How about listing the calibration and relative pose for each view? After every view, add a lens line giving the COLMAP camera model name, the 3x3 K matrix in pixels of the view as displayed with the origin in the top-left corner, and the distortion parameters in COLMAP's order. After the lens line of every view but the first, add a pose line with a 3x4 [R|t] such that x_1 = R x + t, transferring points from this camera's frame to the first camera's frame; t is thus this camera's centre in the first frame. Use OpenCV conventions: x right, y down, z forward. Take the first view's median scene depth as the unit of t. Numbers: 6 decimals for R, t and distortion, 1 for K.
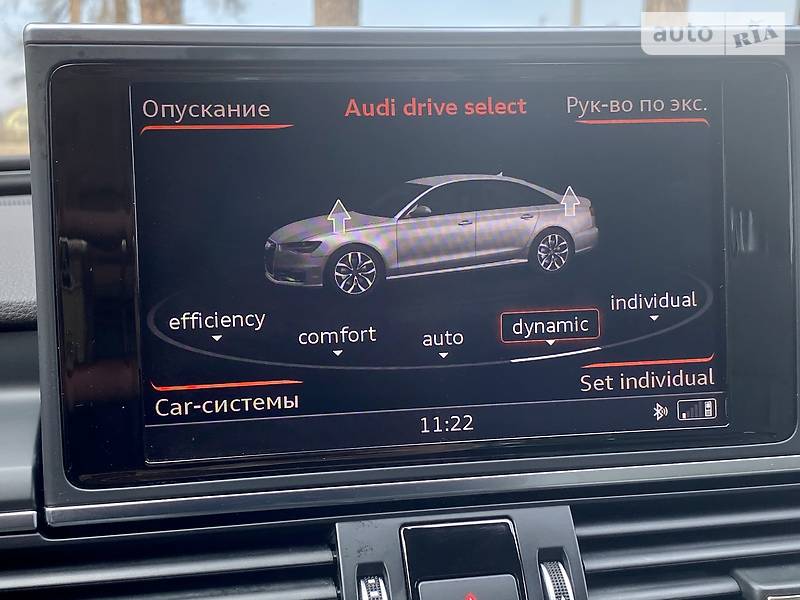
lens RADIAL K [[1209.2, 0, 400.0], [0, 1209.2, 300.0], [0, 0, 1]] dist [0.241780, -0.705702]
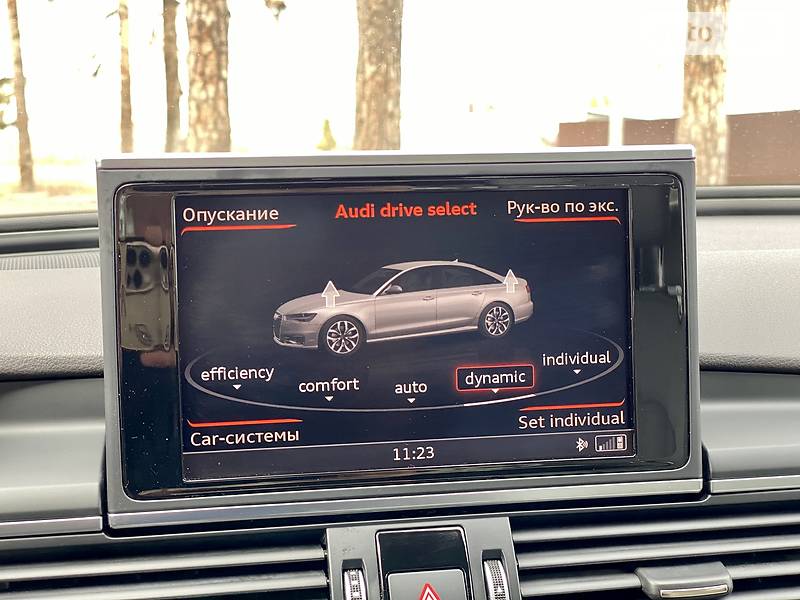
lens RADIAL K [[1203.1, 0, 400.0], [0, 1203.1, 300.0], [0, 0, 1]] dist [0.021650, 0.985257]
pose [[0.998947, 0.004144, -0.045687, 0.082806], [-0.004509, 0.999959, -0.007880, -0.052025], [0.045652, 0.008077, 0.998925, -0.288700]]
